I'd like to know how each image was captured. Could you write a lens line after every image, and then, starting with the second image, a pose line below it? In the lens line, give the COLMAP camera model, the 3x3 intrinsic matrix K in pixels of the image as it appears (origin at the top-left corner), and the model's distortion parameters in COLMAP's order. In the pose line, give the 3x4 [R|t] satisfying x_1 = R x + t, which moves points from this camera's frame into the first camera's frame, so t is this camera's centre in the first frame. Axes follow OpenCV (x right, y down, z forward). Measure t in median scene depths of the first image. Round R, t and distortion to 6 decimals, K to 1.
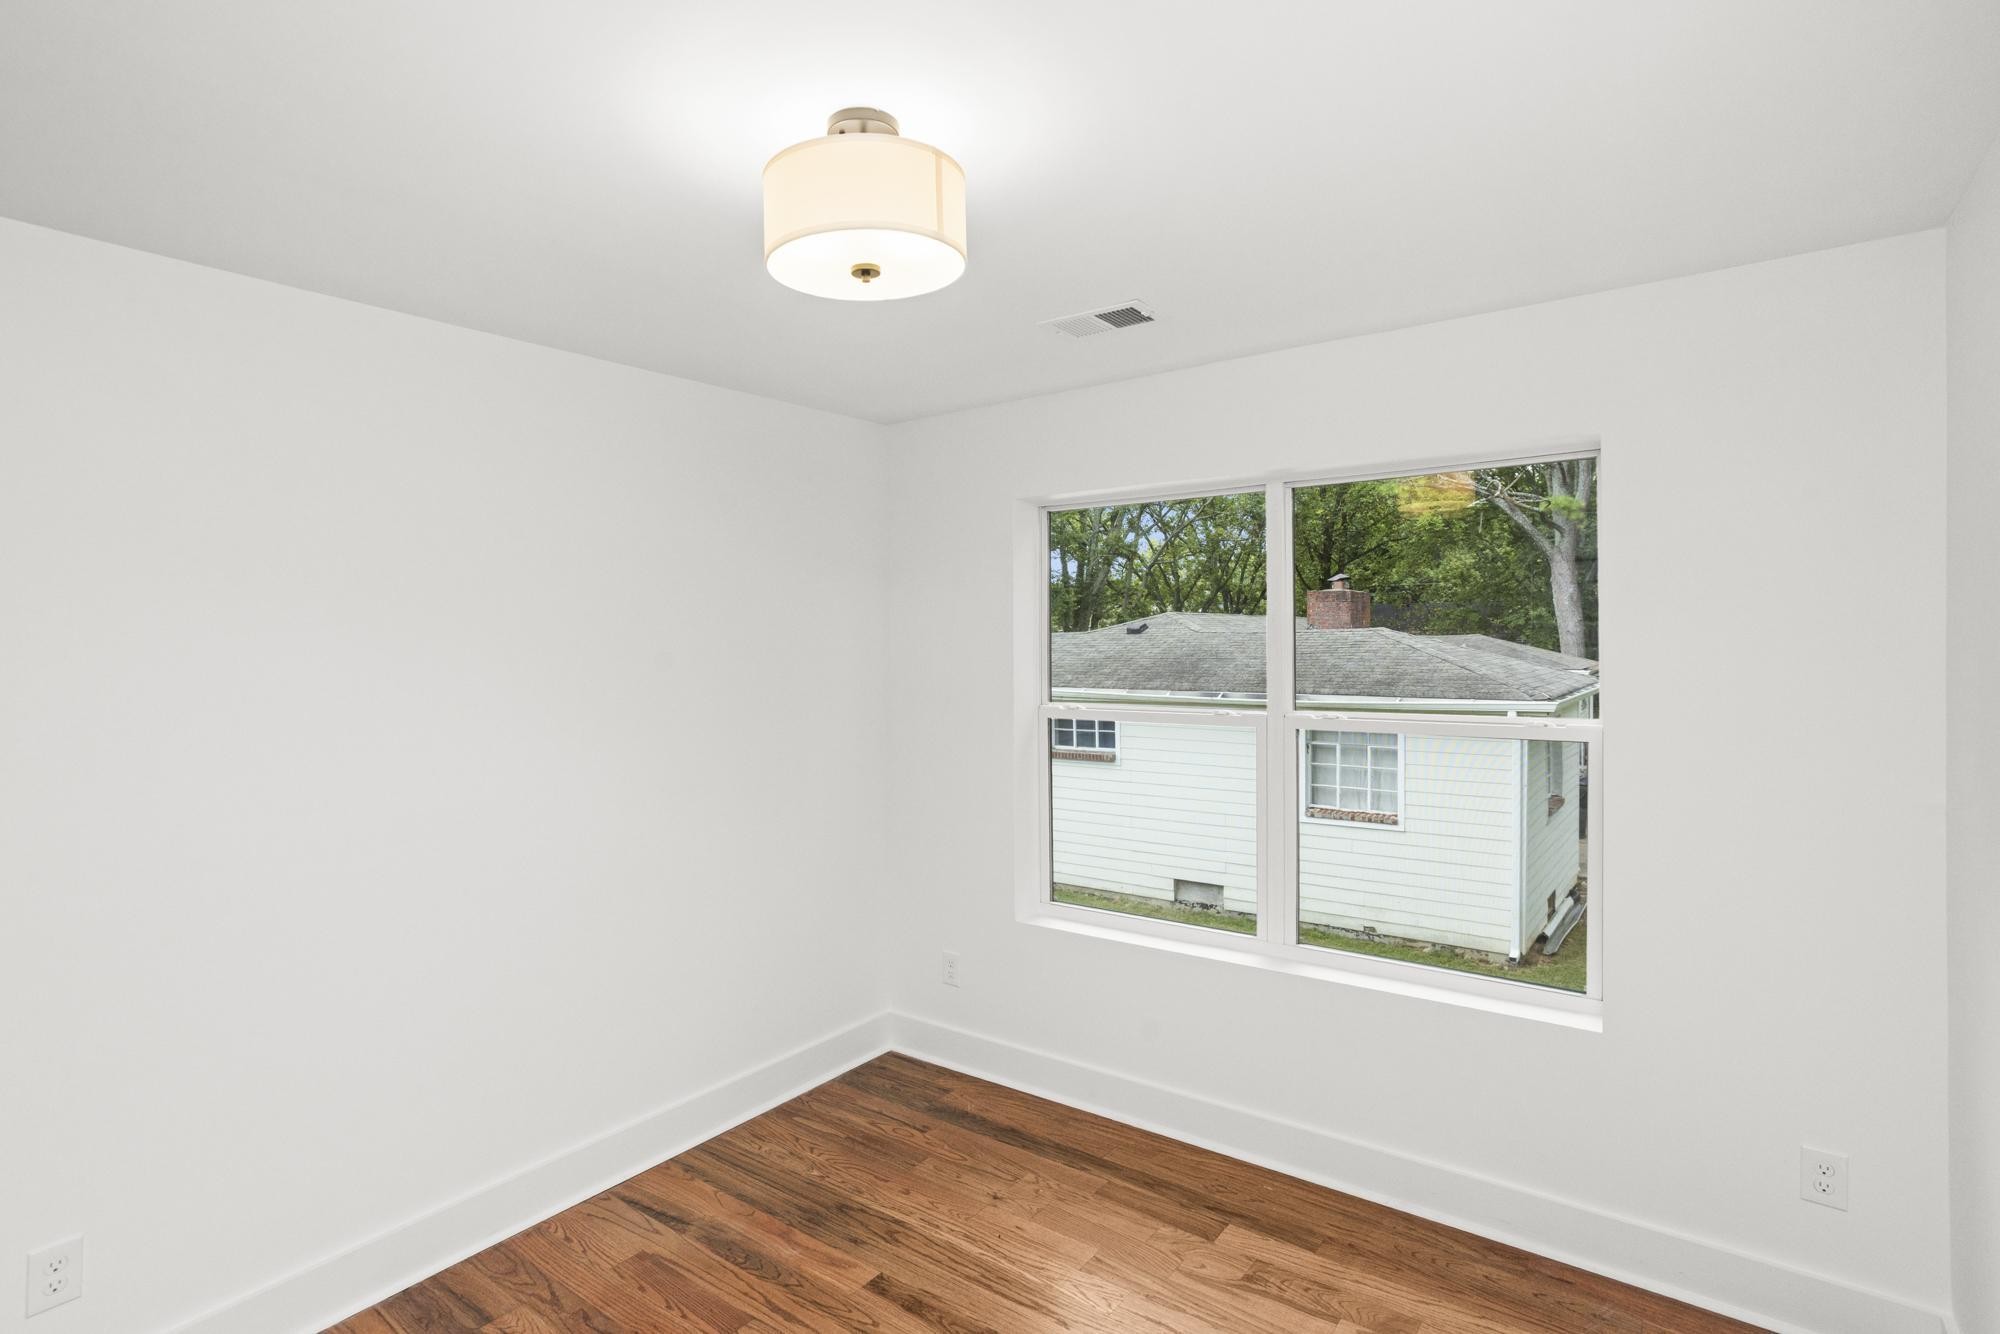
lens RADIAL K [[967.0, 0, 983.6], [0, 967.0, 654.3], [0, 0, 1]] dist [-0.059873, 0.034910]
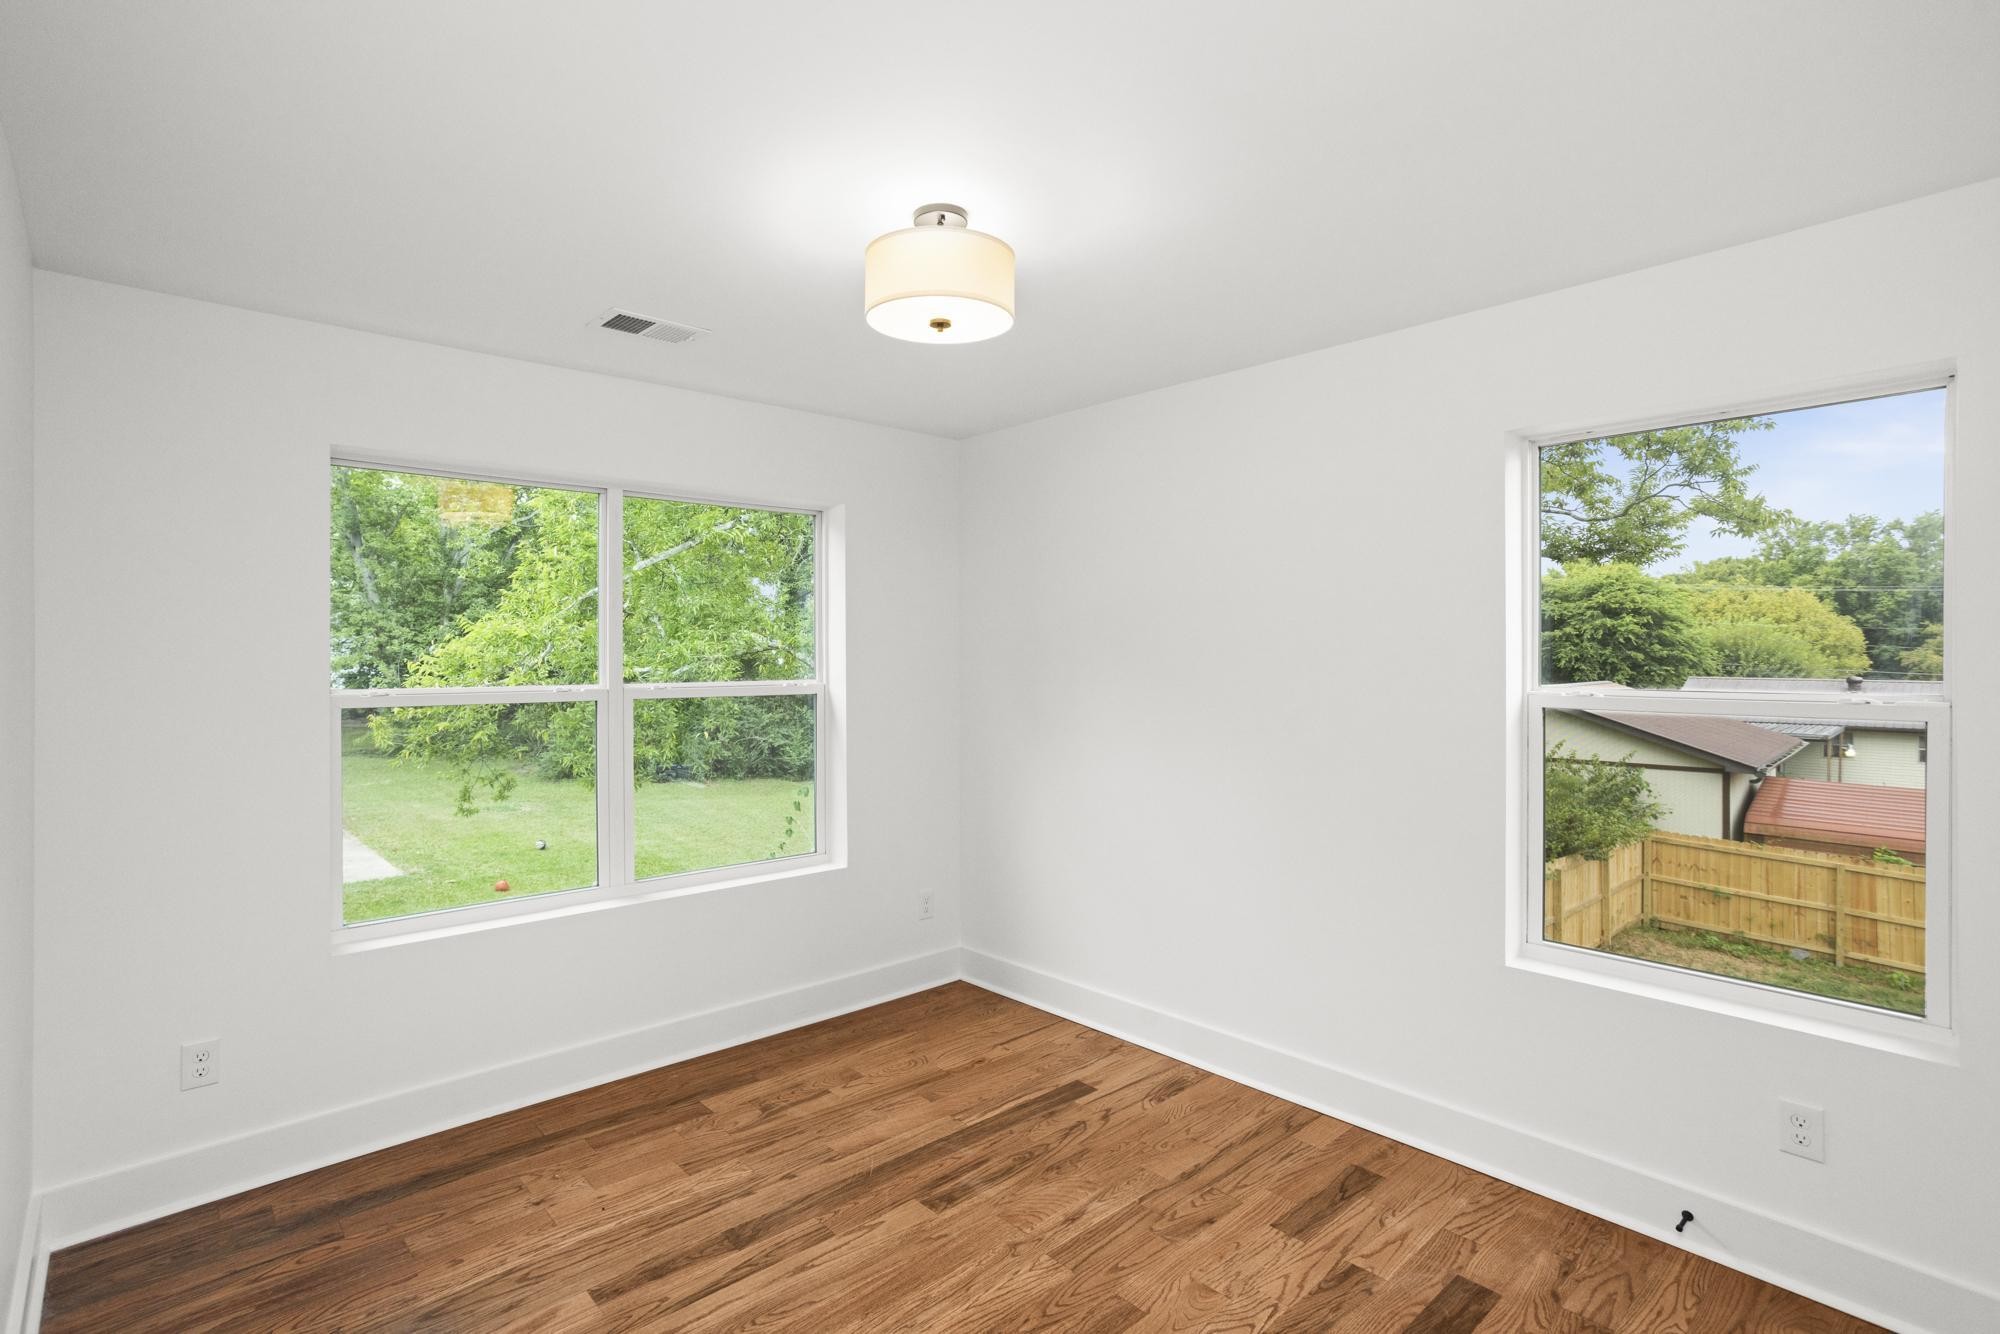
lens RADIAL K [[967.0, 0, 983.6], [0, 967.0, 654.3], [0, 0, 1]] dist [-0.059873, 0.034910]
pose [[0.194635, 0.002228, 0.980873, -0.842200], [0.001691, 0.999995, -0.002607, 0.037341], [-0.980874, 0.002166, 0.194630, 0.404477]]
